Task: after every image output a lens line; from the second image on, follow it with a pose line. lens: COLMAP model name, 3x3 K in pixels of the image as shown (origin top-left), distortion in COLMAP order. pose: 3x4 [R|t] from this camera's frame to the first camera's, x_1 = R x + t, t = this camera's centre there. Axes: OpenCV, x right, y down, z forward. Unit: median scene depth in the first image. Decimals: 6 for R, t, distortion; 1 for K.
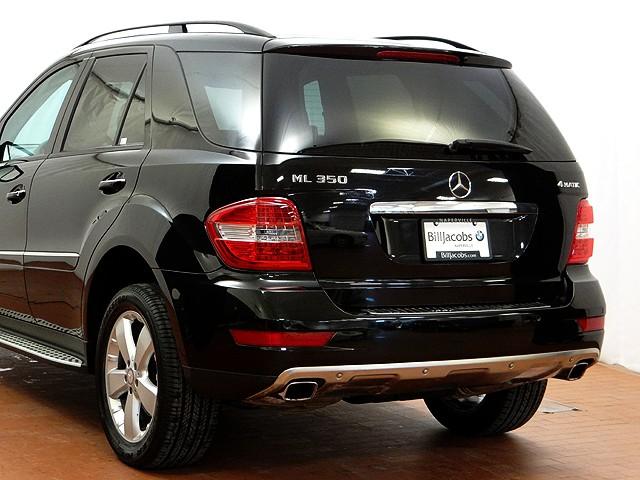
lens RADIAL K [[1513.2, 0, 320.0], [0, 1513.2, 240.0], [0, 0, 1]] dist [0.003569, -0.158739]
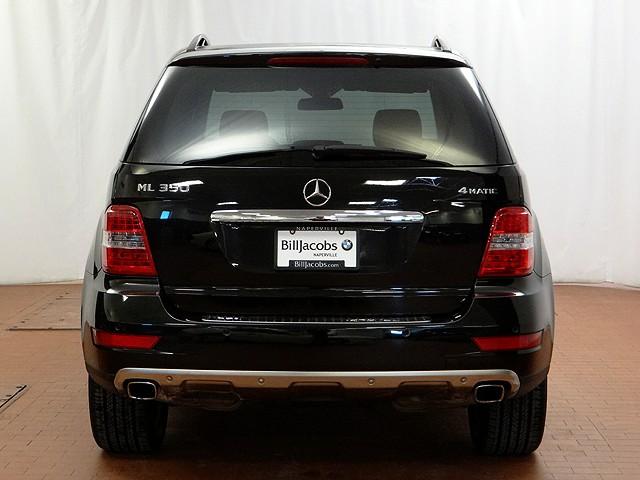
lens RADIAL K [[1310.8, 0, 320.0], [0, 1310.8, 240.0], [0, 0, 1]] dist [-0.006680, -0.027338]
pose [[0.826746, 0.013320, -0.562417, 0.568122], [-0.014069, 0.999897, 0.003000, -0.008320], [0.562399, 0.005433, 0.826848, 0.303082]]
